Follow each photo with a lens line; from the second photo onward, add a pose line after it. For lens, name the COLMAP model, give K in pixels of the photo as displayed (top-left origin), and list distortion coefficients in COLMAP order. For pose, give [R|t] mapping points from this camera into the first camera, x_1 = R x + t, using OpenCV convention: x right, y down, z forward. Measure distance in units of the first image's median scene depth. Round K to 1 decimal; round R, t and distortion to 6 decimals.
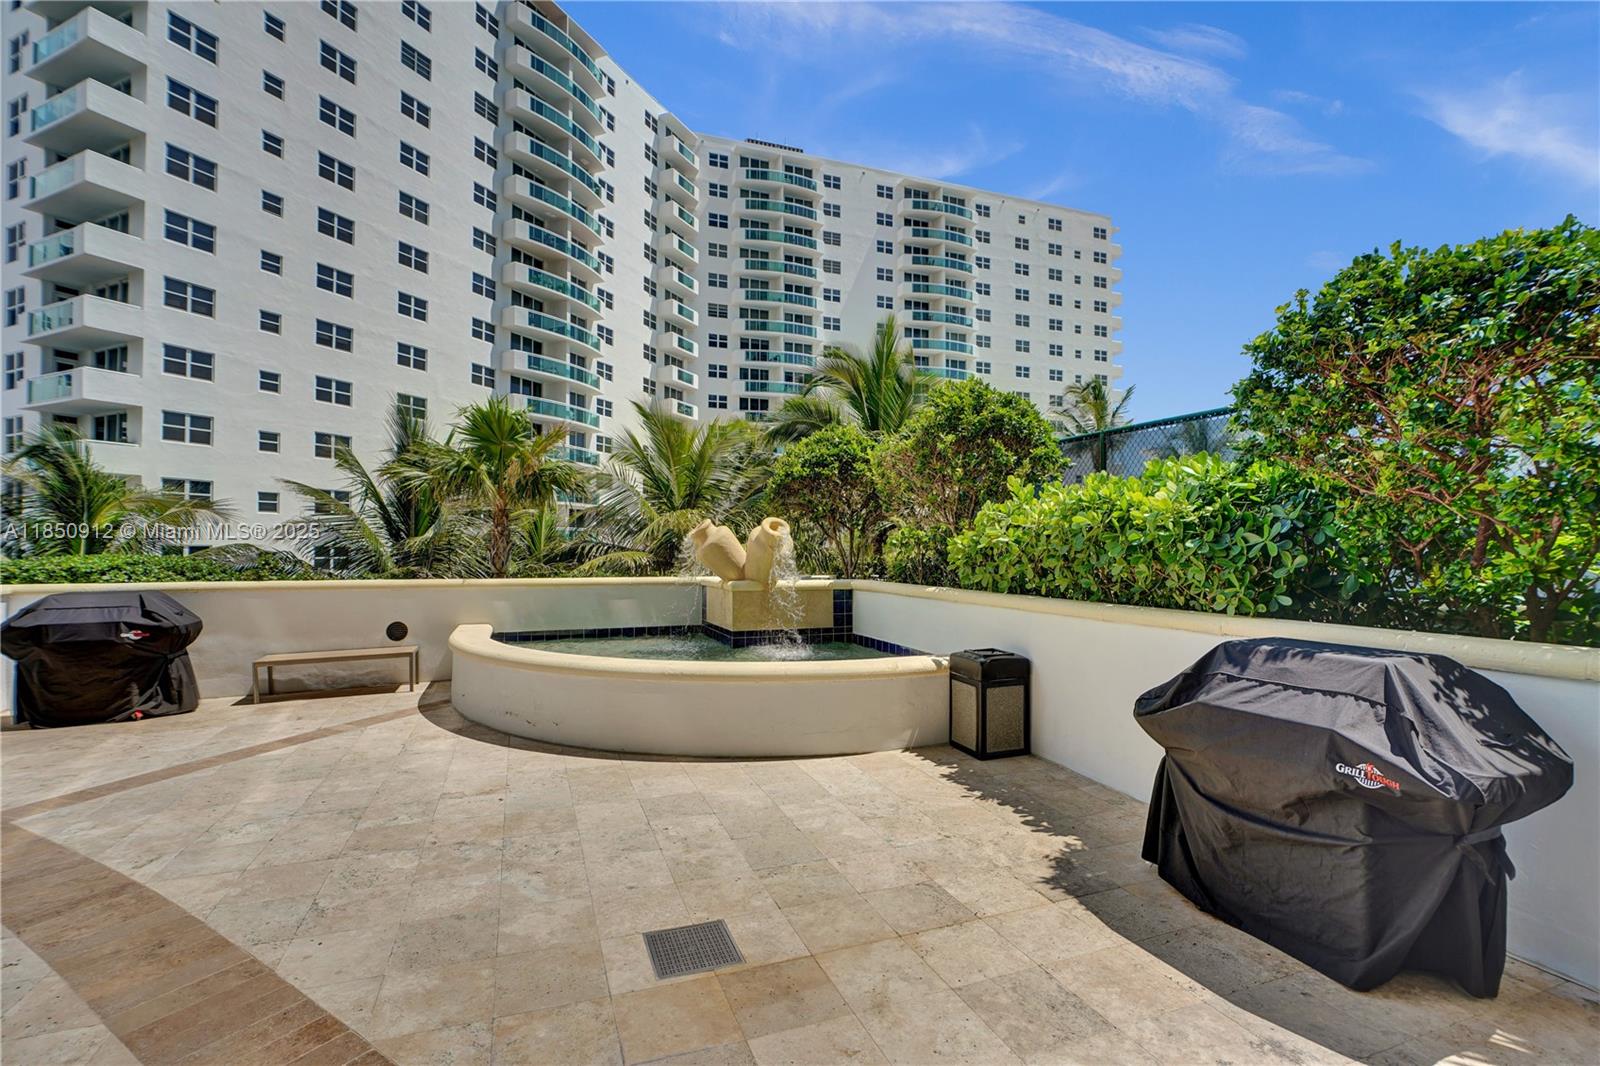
lens RADIAL K [[742.8, 0, 806.0], [0, 742.8, 537.5], [0, 0, 1]] dist [-0.016866, 0.009876]
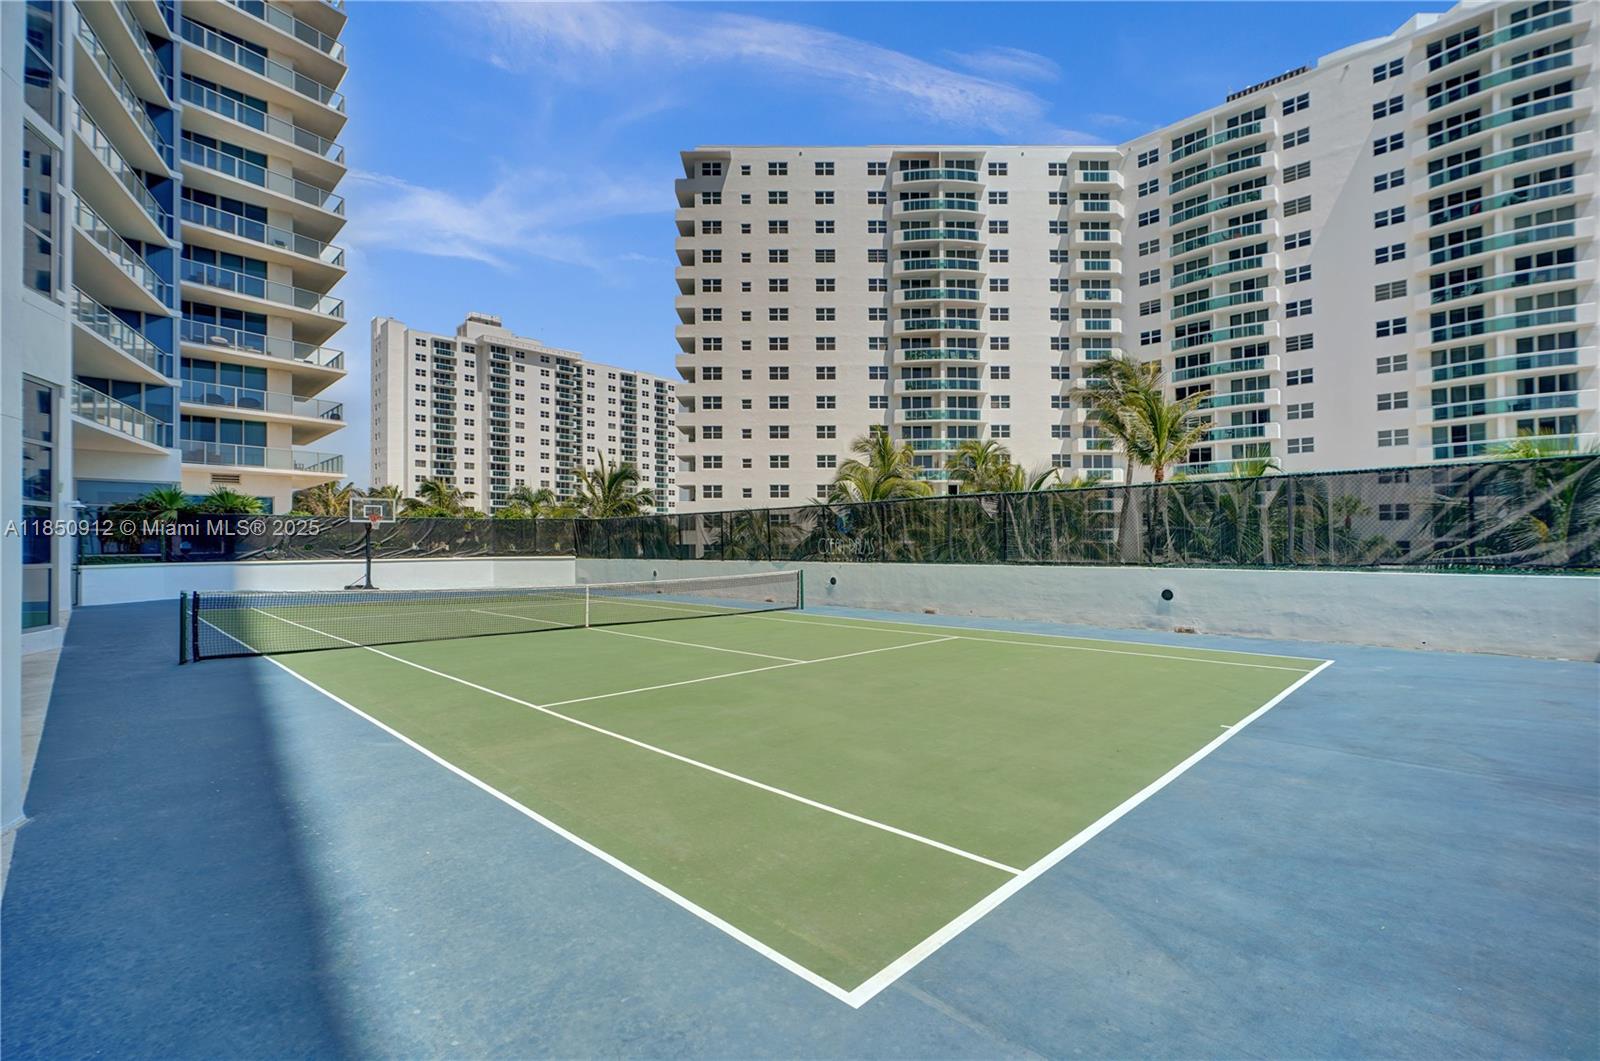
lens RADIAL K [[742.8, 0, 806.0], [0, 742.8, 535.0], [0, 0, 1]] dist [-0.016866, 0.009876]
pose [[0.417892, -0.013293, -0.908400, 3.044585], [0.021107, 0.999765, -0.004920, -0.001696], [0.908252, -0.017118, 0.418074, 0.744311]]
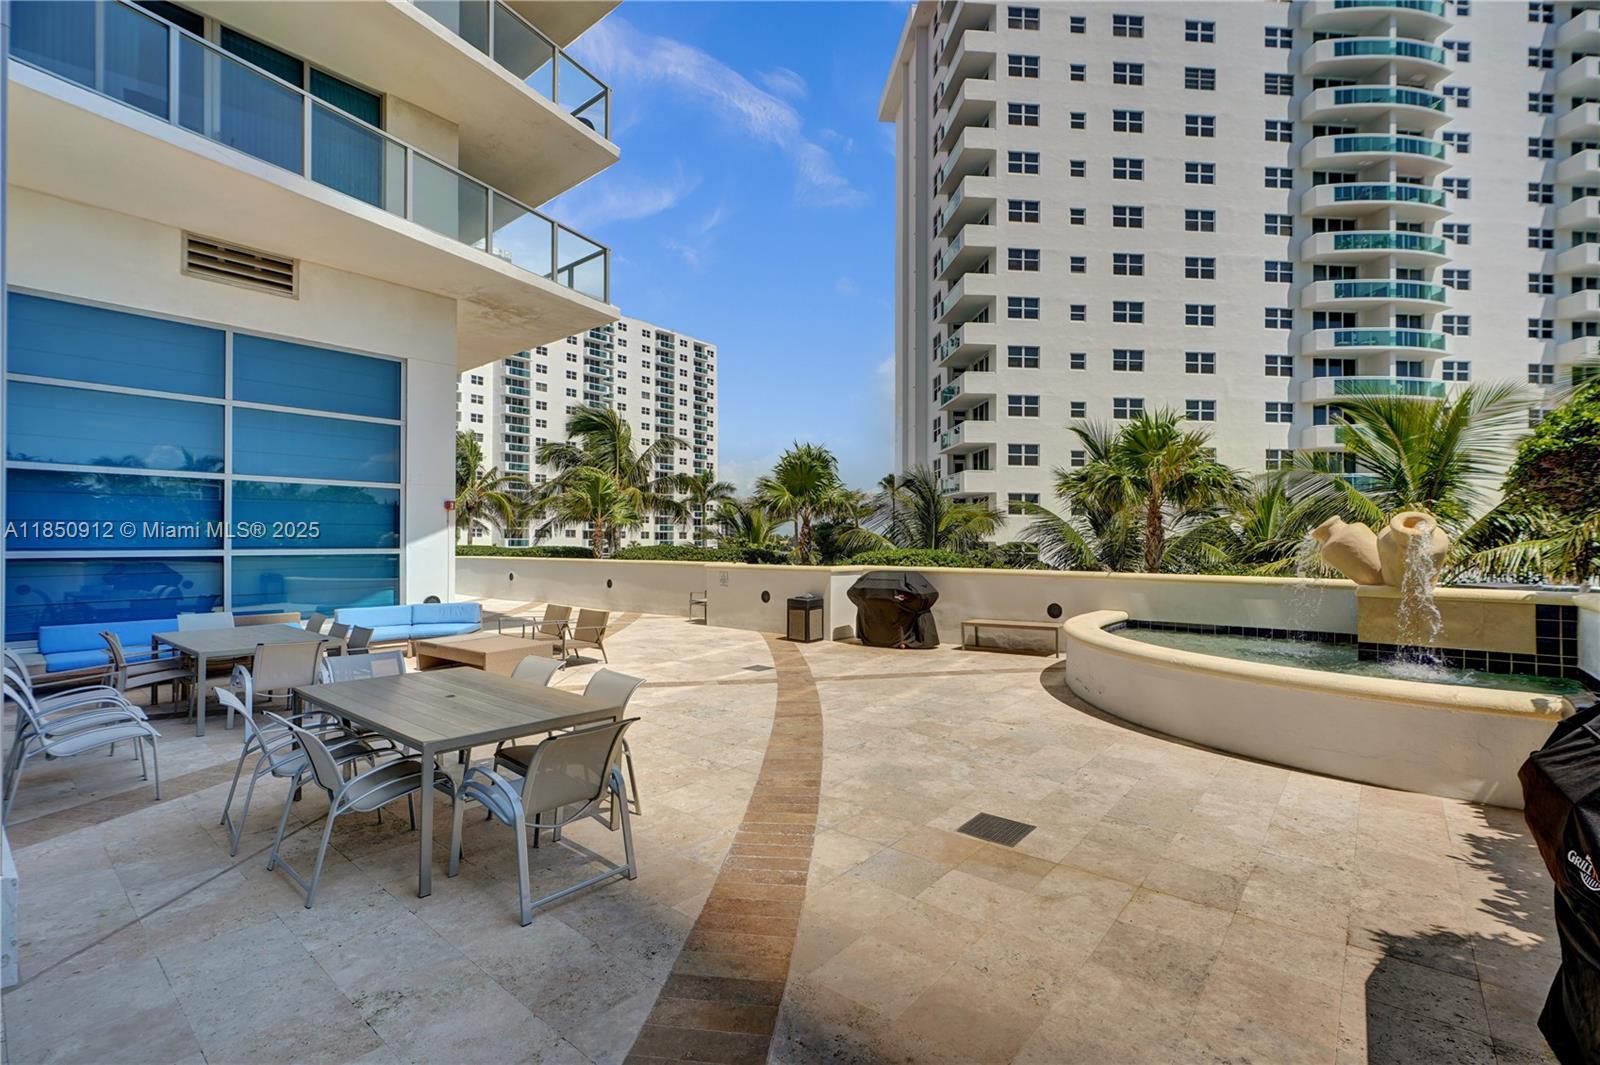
lens RADIAL K [[742.8, 0, 806.0], [0, 742.8, 537.0], [0, 0, 1]] dist [-0.016866, 0.009876]
pose [[0.489871, -0.005414, -0.871778, 0.324089], [0.008195, 0.999965, -0.001605, -0.002246], [0.871757, -0.006358, 0.489898, -0.003856]]
